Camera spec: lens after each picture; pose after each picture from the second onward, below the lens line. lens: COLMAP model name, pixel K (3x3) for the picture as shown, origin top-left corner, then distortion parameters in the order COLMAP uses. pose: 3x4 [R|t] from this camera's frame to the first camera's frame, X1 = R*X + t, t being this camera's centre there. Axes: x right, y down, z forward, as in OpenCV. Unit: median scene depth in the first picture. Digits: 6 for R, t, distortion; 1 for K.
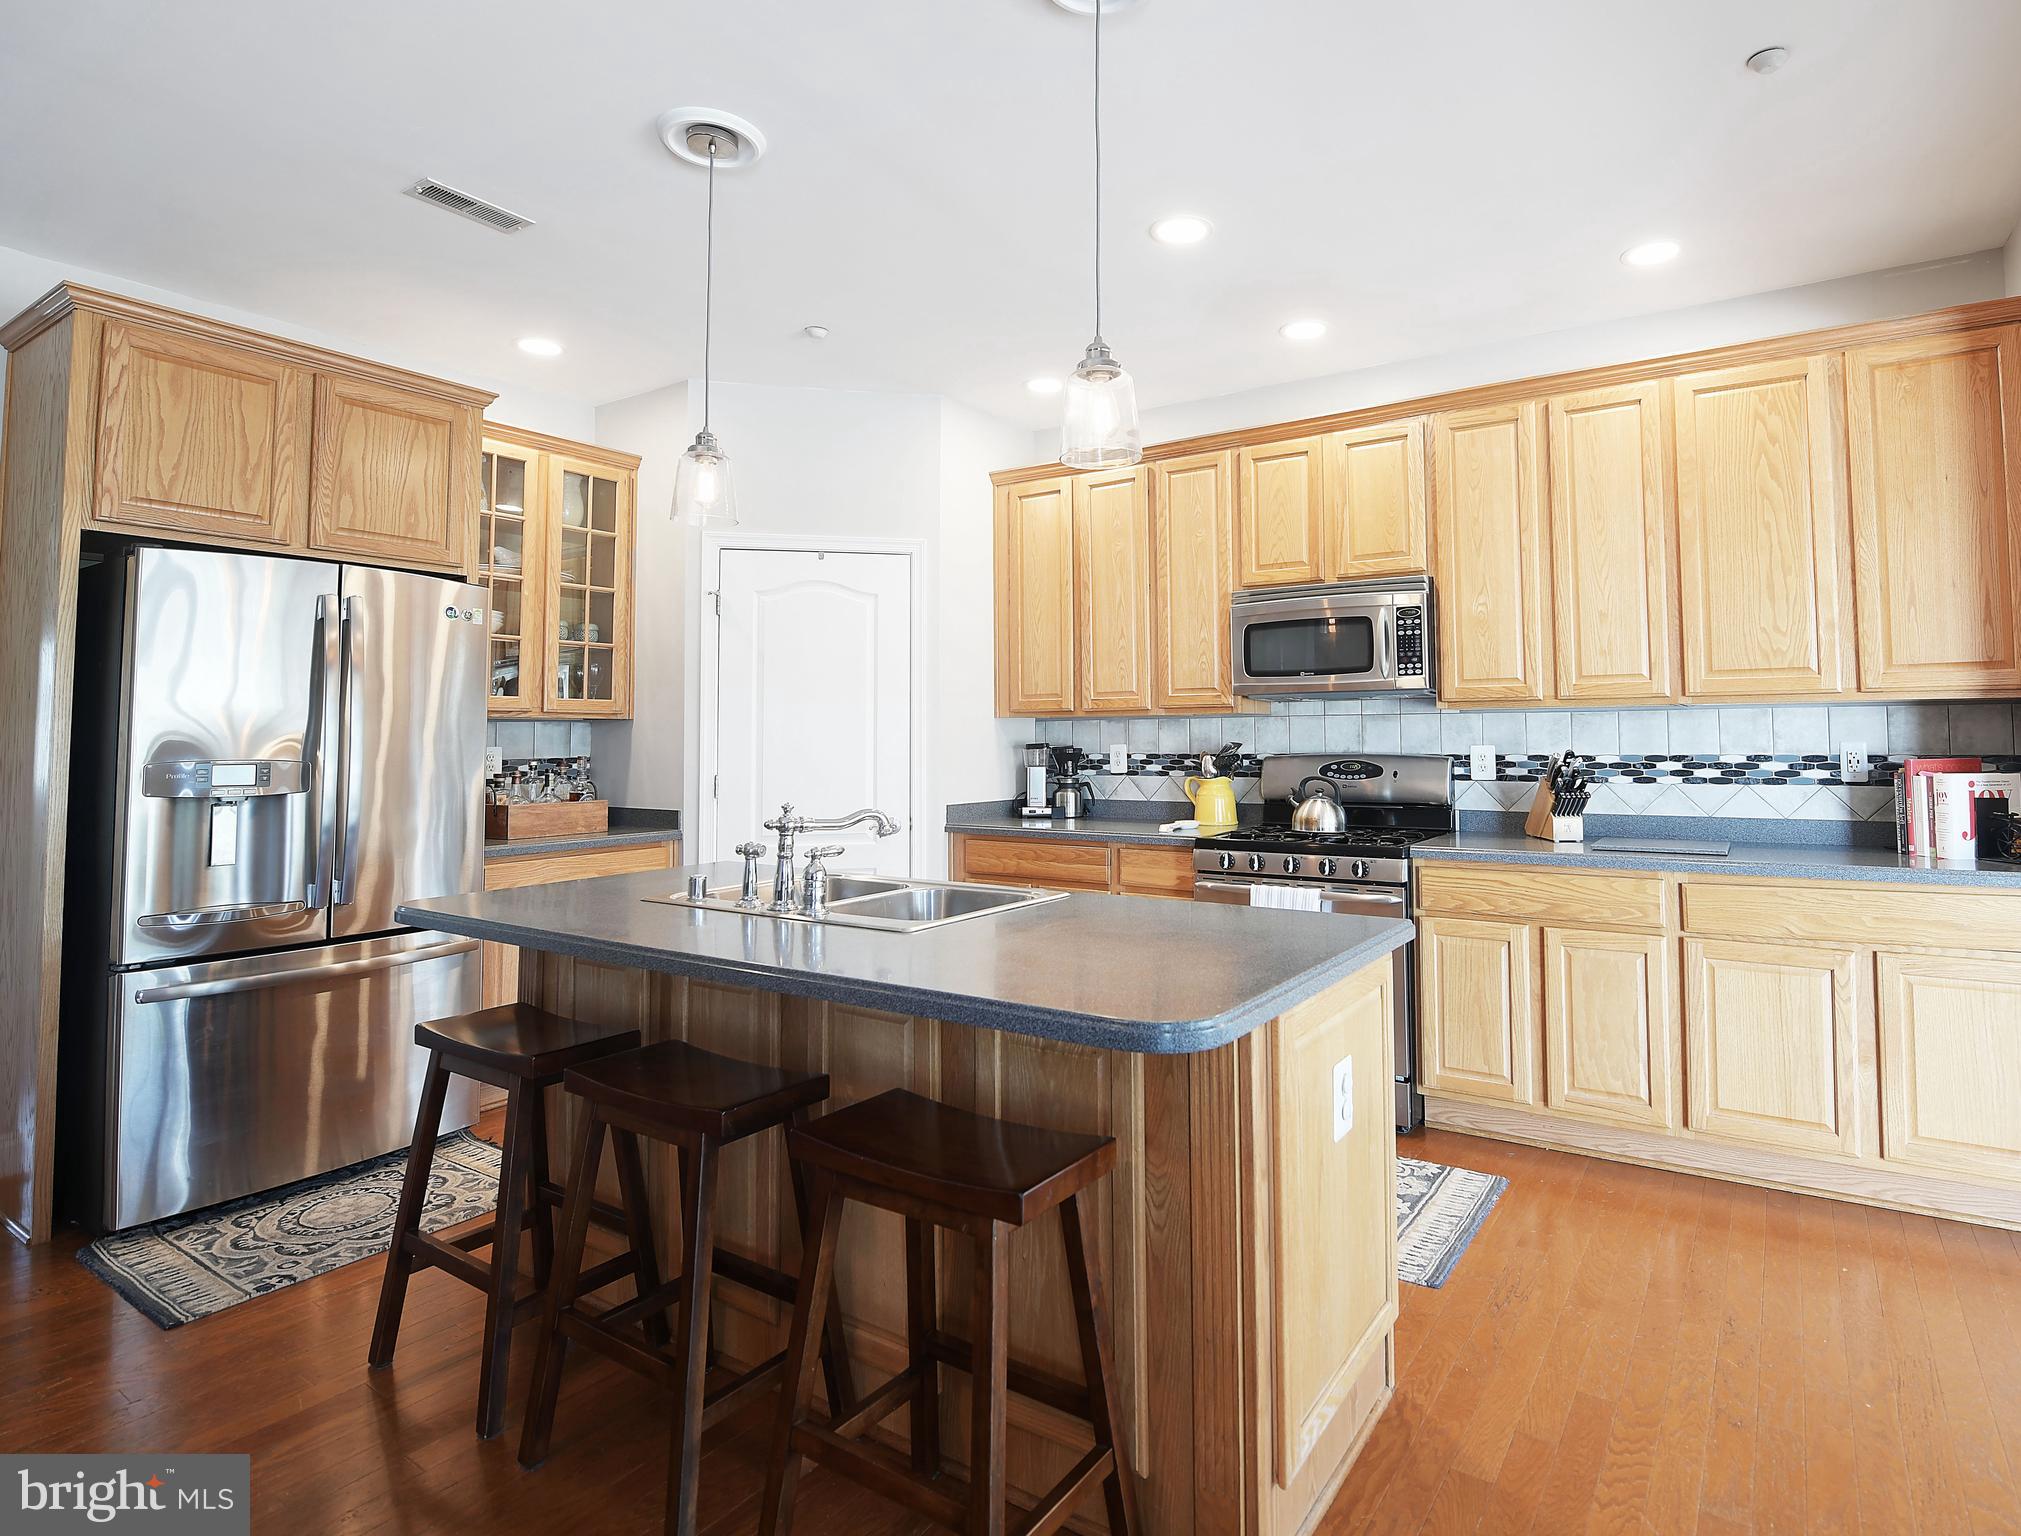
lens RADIAL K [[1073.6, 0, 1125.1], [0, 1073.6, 683.0], [0, 0, 1]] dist [-0.002655, -0.007953]
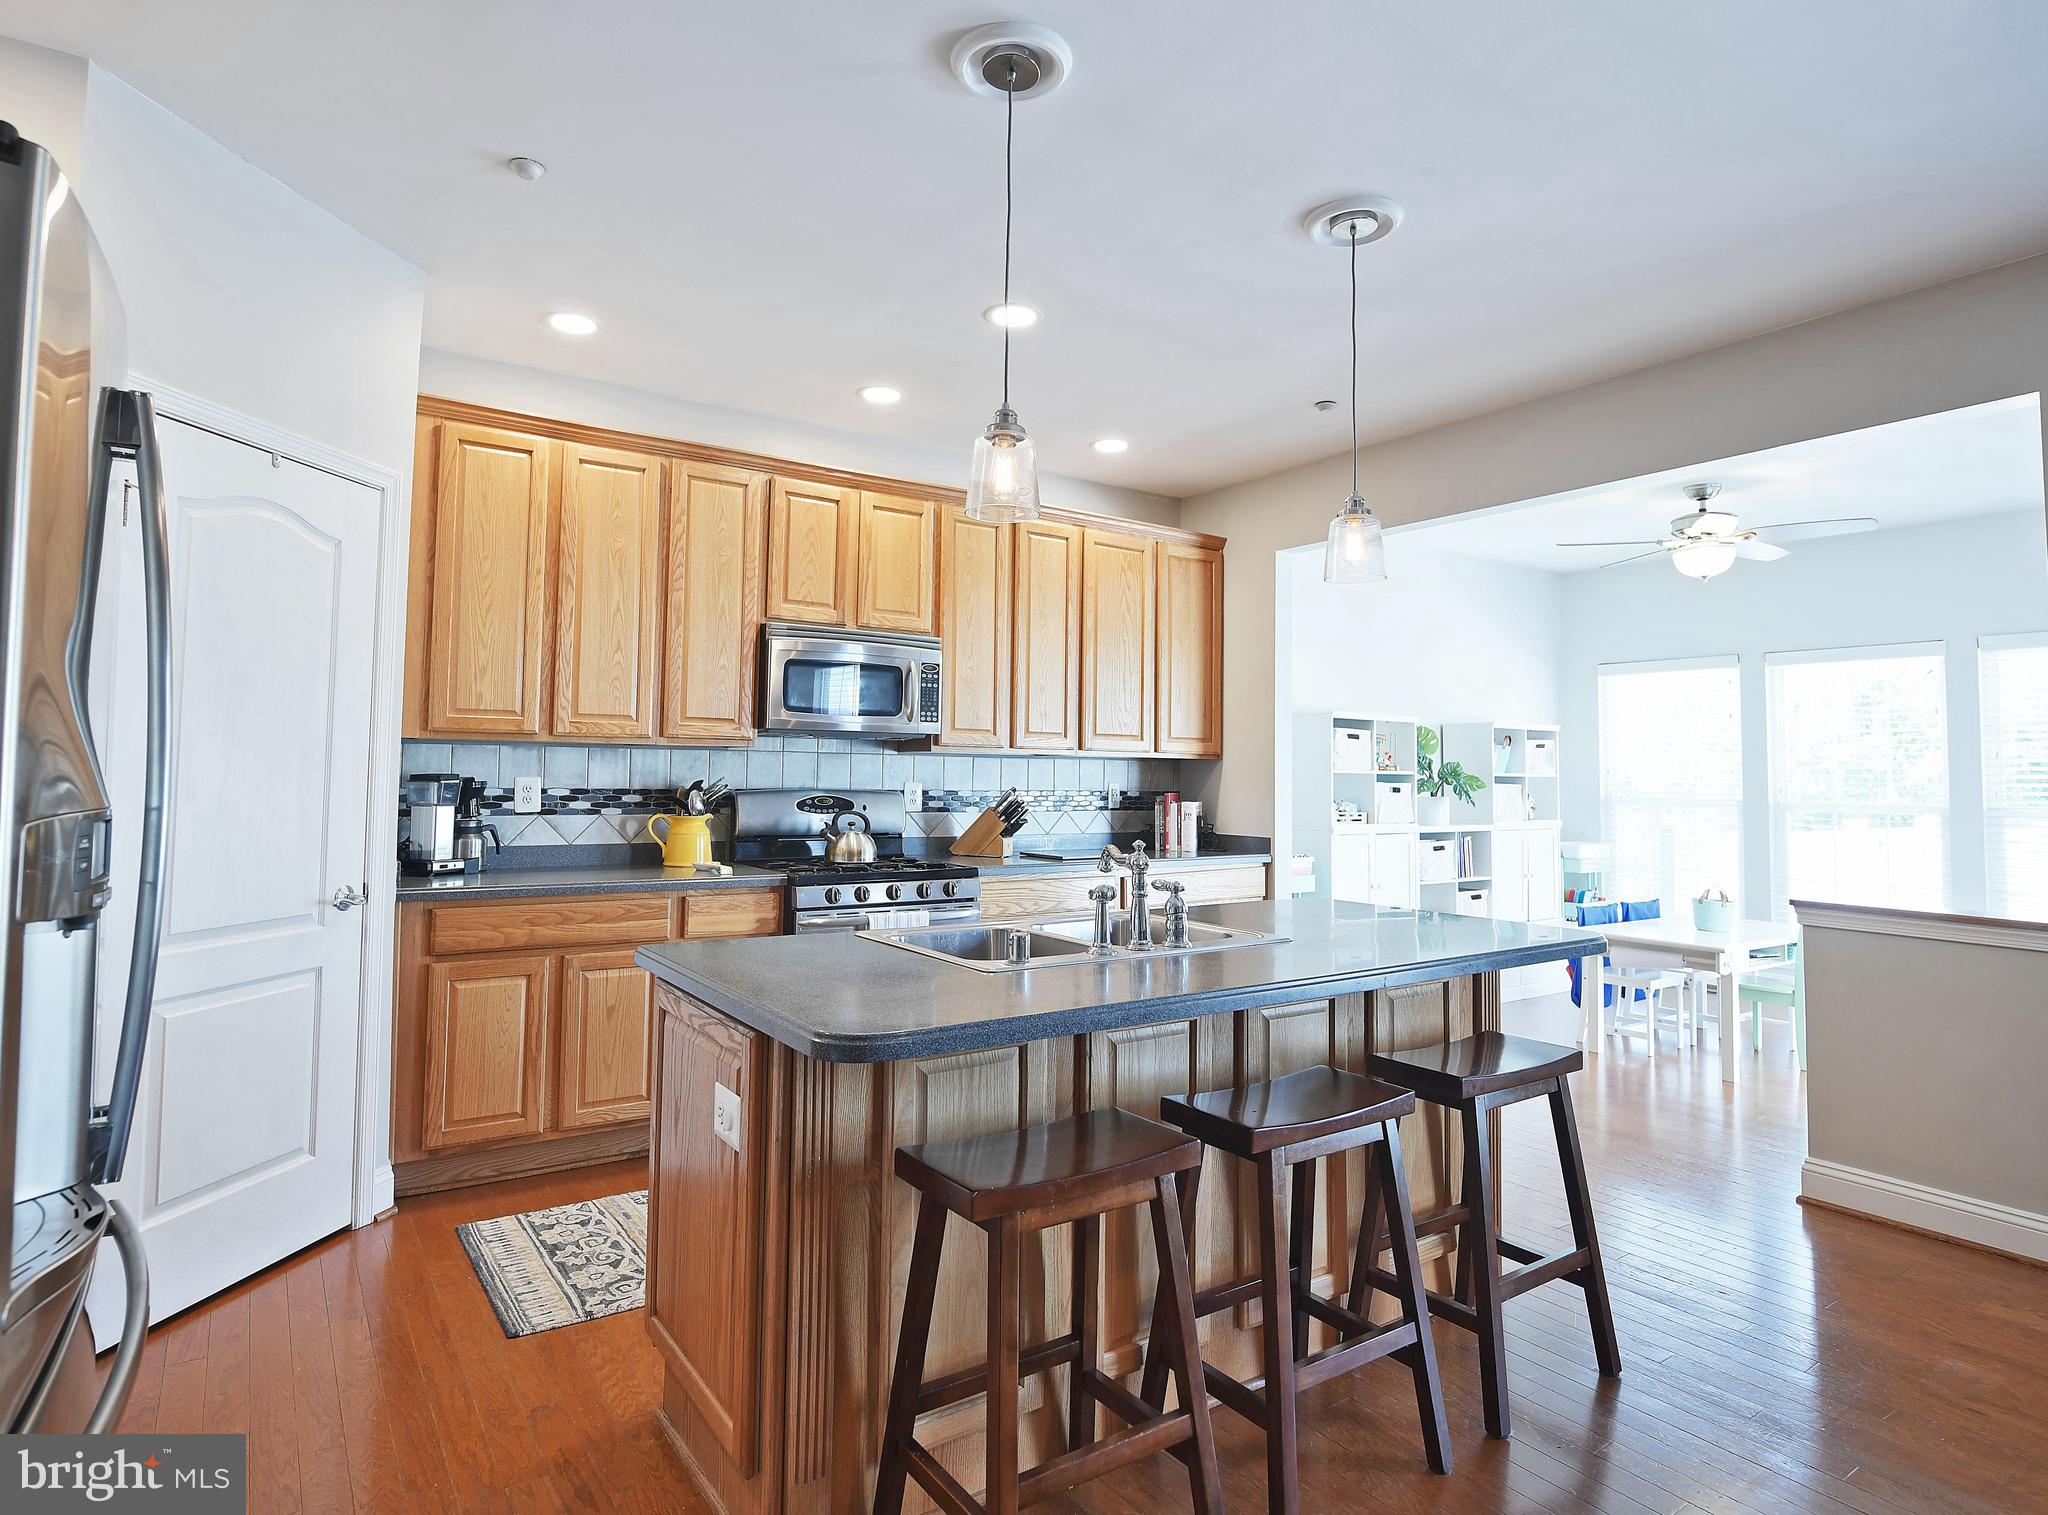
lens RADIAL K [[1117.1, 0, 999.5], [0, 1117.1, 714.5], [0, 0, 1]] dist [-0.004271, -0.000696]
pose [[0.412984, 0.062183, 0.908613, -0.796920], [-0.063074, 0.997224, -0.039579, 0.027504], [-0.908552, -0.040964, 0.415759, 0.425542]]
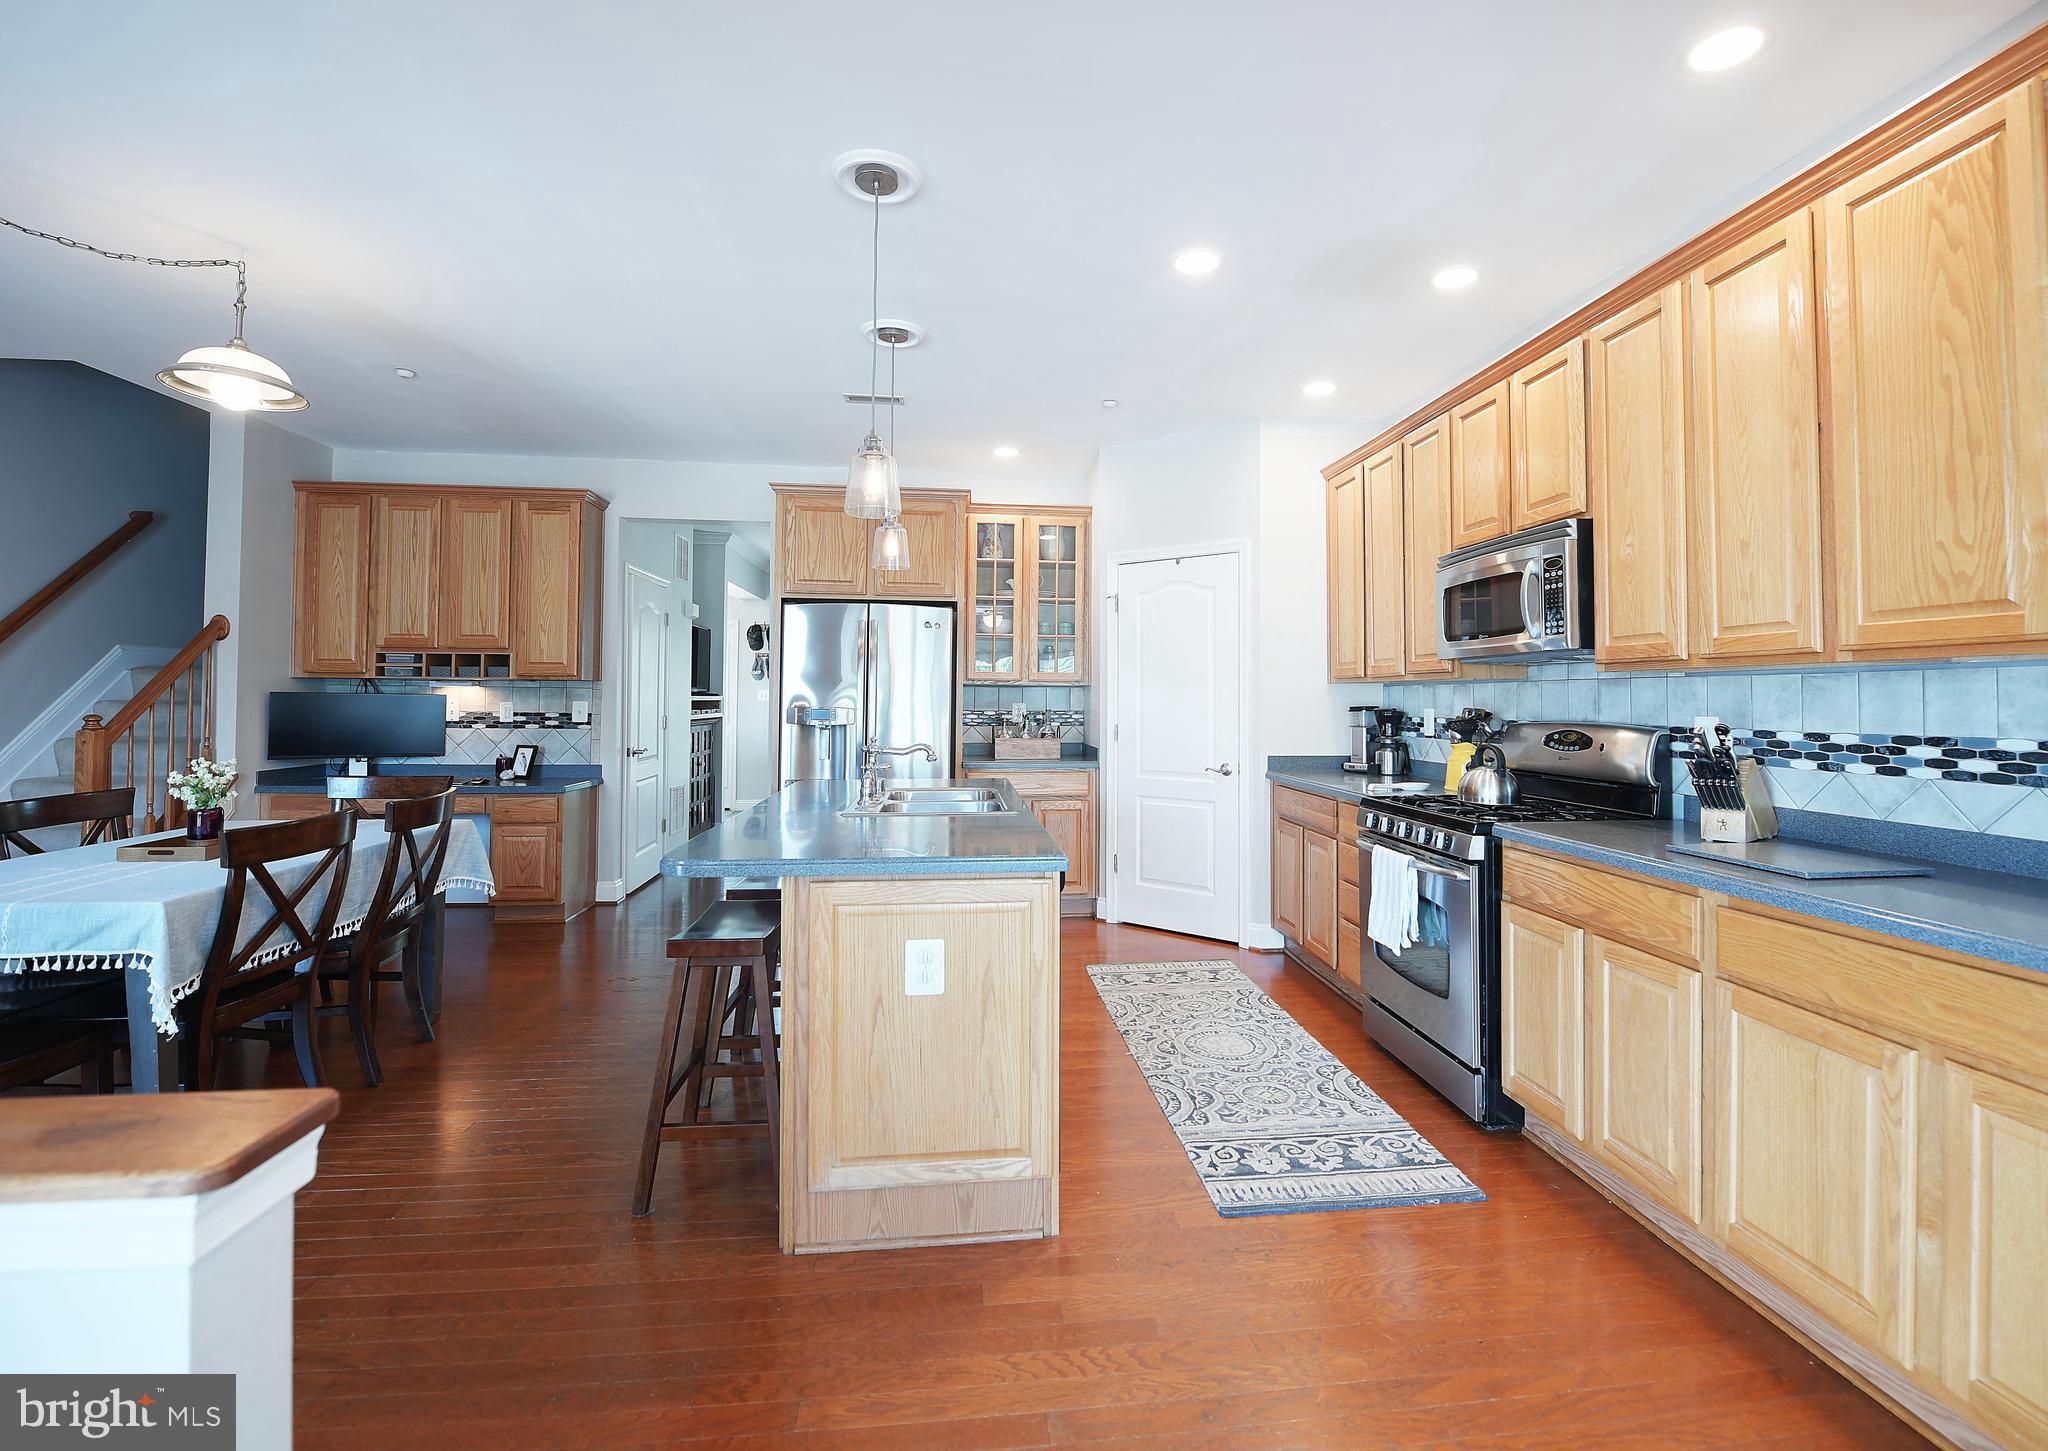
lens RADIAL K [[914.1, 0, 1064.0], [0, 914.1, 678.9], [0, 0, 1]] dist [-0.016929, -0.000112]
pose [[0.626786, -0.006985, -0.779160, 0.591908], [0.028958, 0.999478, 0.014336, 0.006776], [0.778653, -0.031549, 0.626661, 0.213573]]
